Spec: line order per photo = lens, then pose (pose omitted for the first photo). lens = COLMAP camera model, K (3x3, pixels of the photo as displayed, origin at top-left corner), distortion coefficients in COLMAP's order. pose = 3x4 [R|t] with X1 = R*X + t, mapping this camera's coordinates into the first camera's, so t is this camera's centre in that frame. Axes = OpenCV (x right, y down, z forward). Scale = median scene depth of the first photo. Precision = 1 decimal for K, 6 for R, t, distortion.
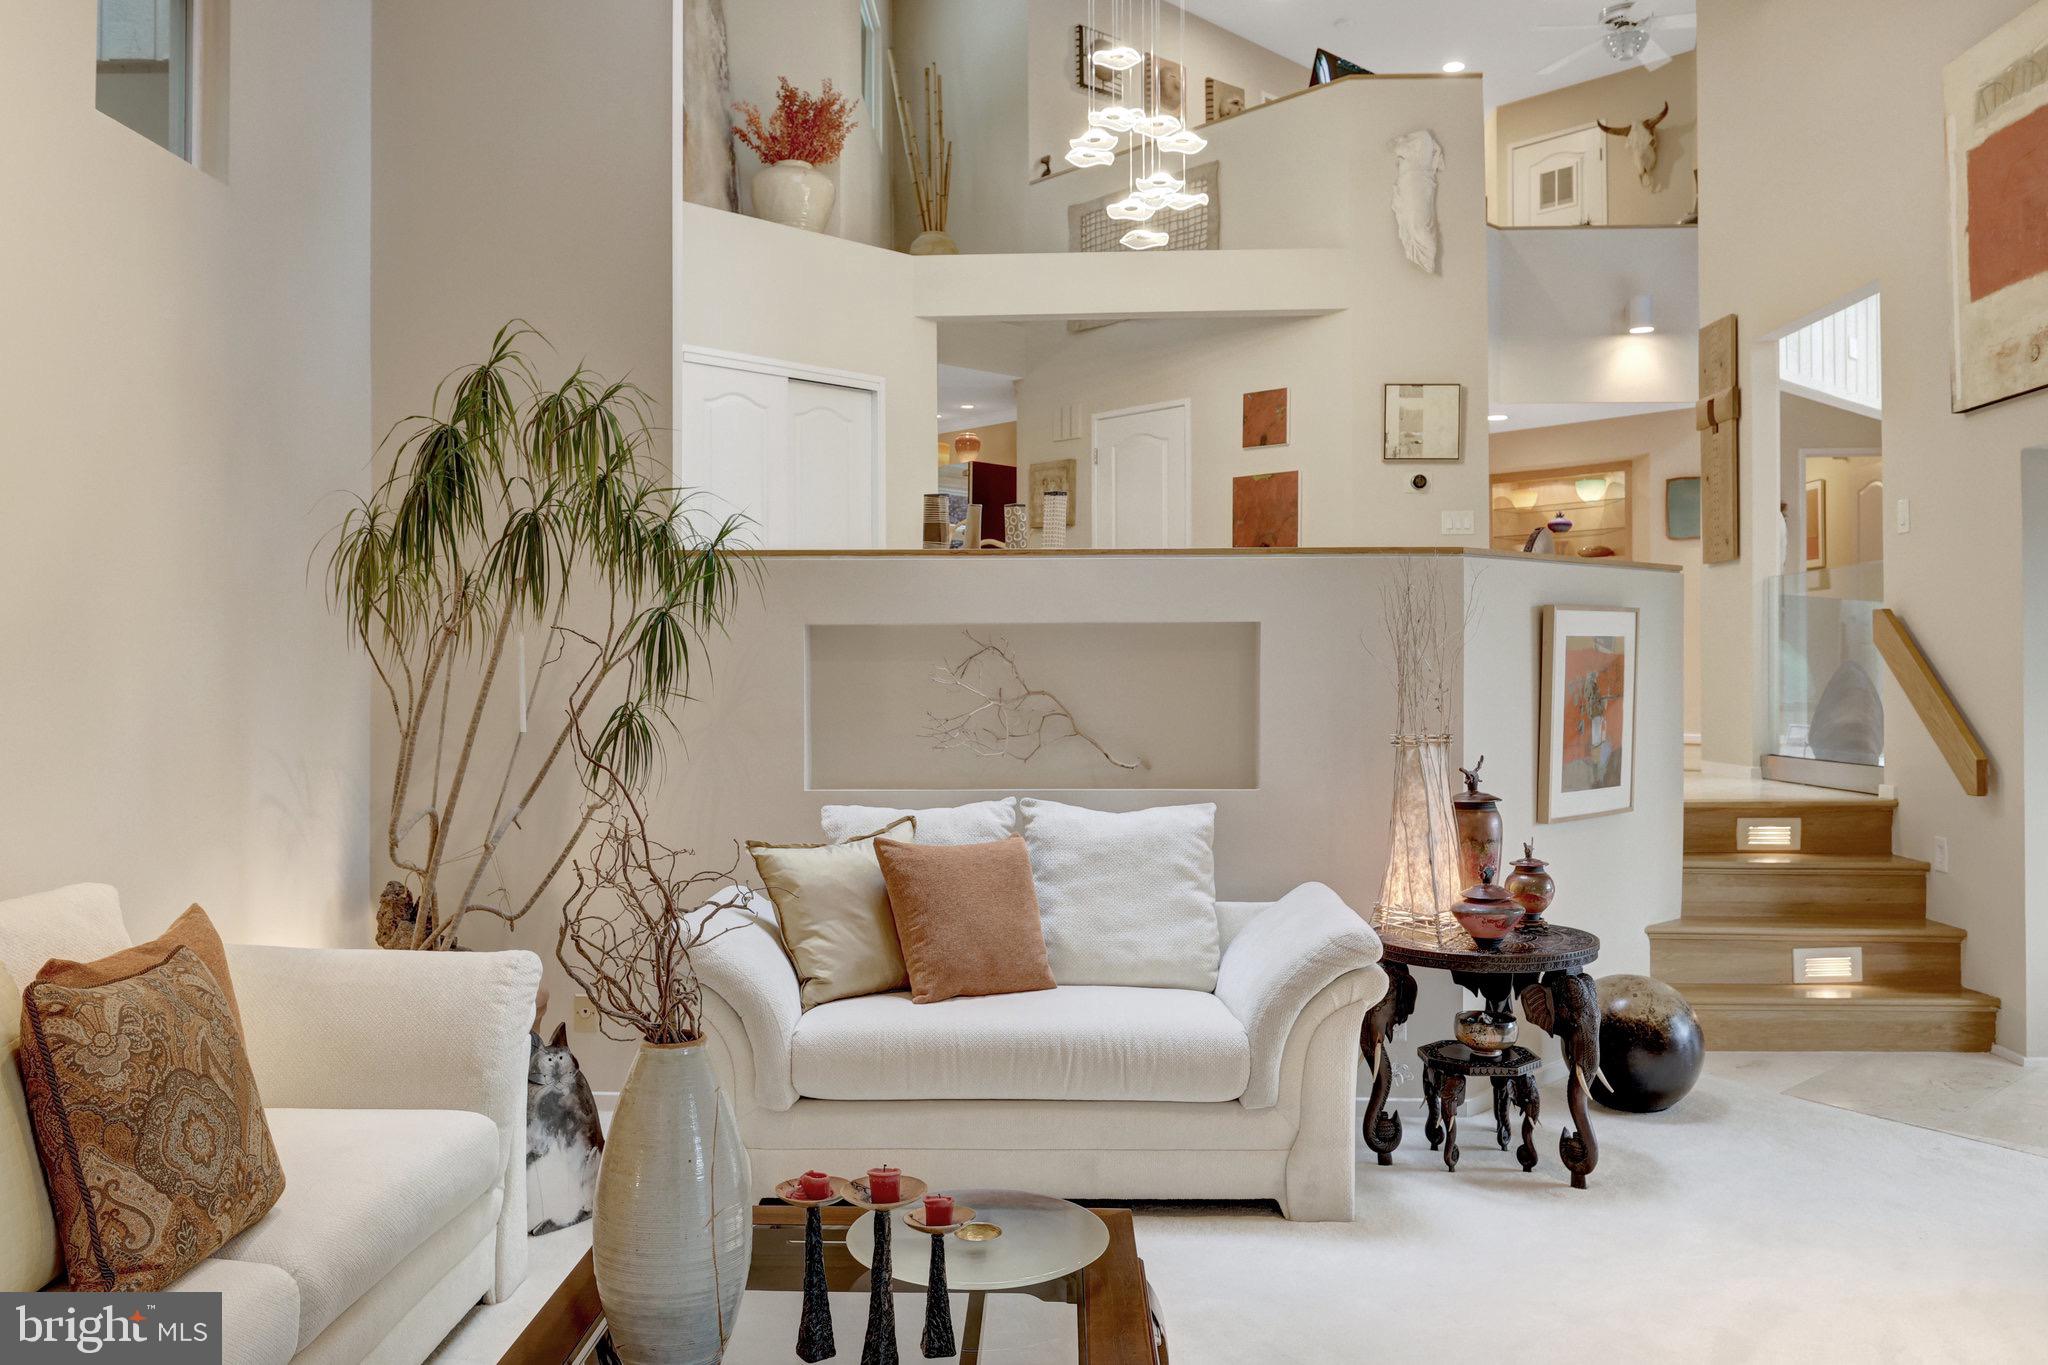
lens RADIAL K [[1576.2, 0, 1019.9], [0, 1576.2, 676.2], [0, 0, 1]] dist [0.005177, -0.000306]
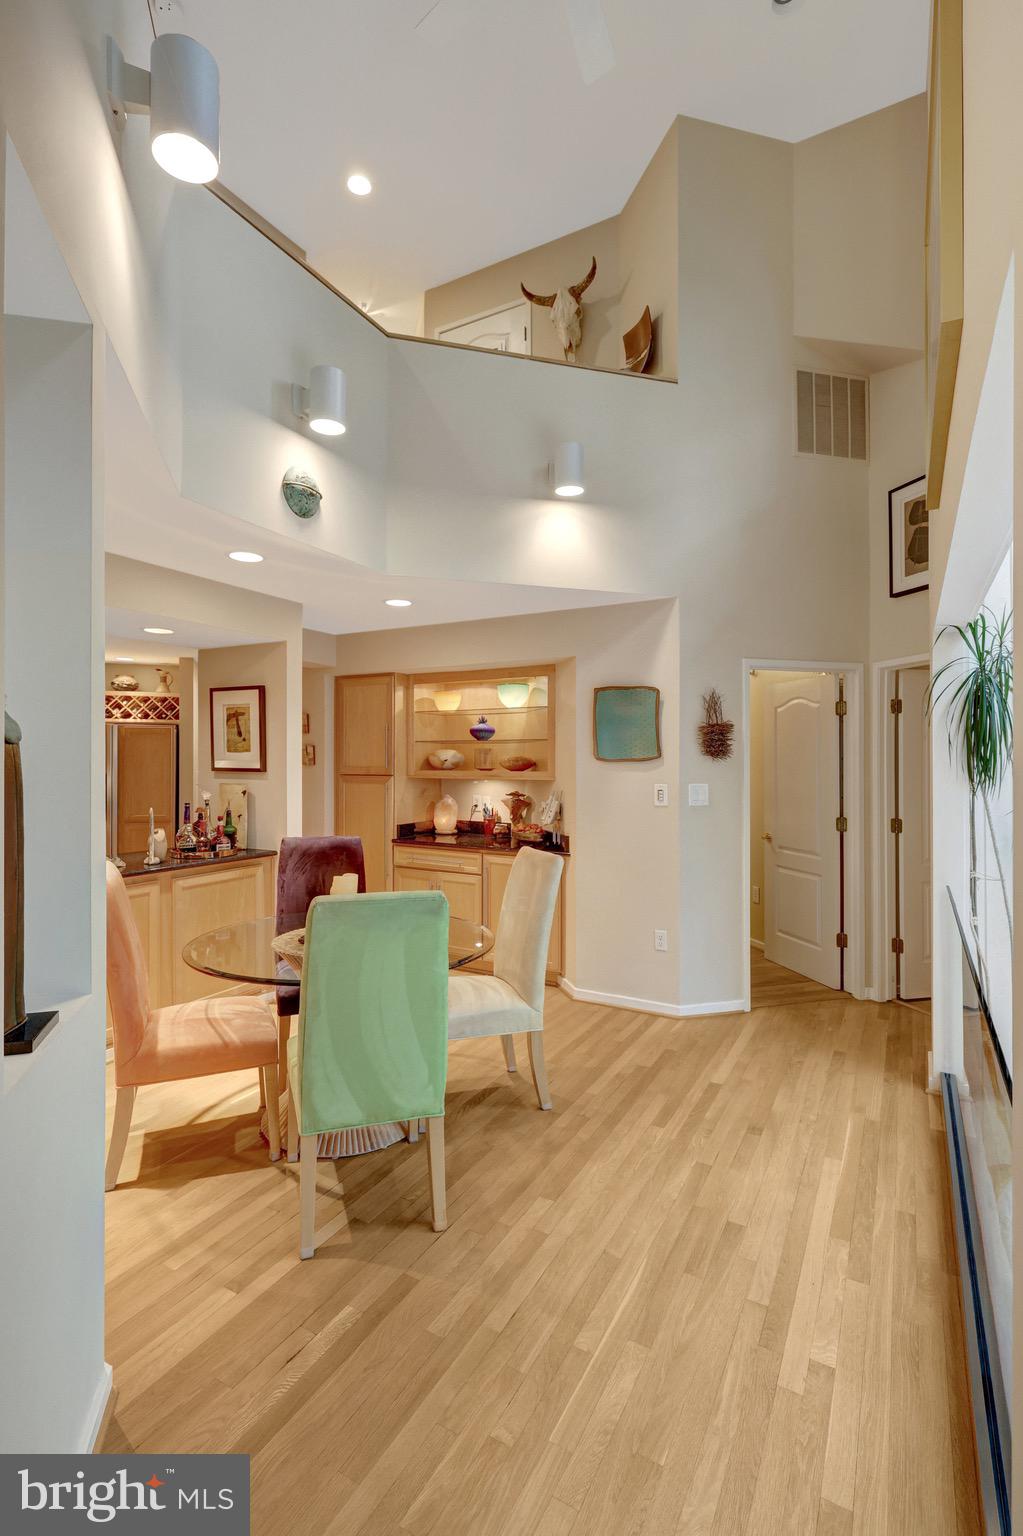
lens RADIAL K [[728.2, 0, 510.5], [0, 728.2, 766.3], [0, 0, 1]] dist [0.000069, -0.000019]
pose [[0.950264, 0.004415, 0.311414, 0.232770], [-0.005500, 0.999981, 0.002608, -0.079224], [-0.311396, -0.004191, 0.950271, 0.608562]]
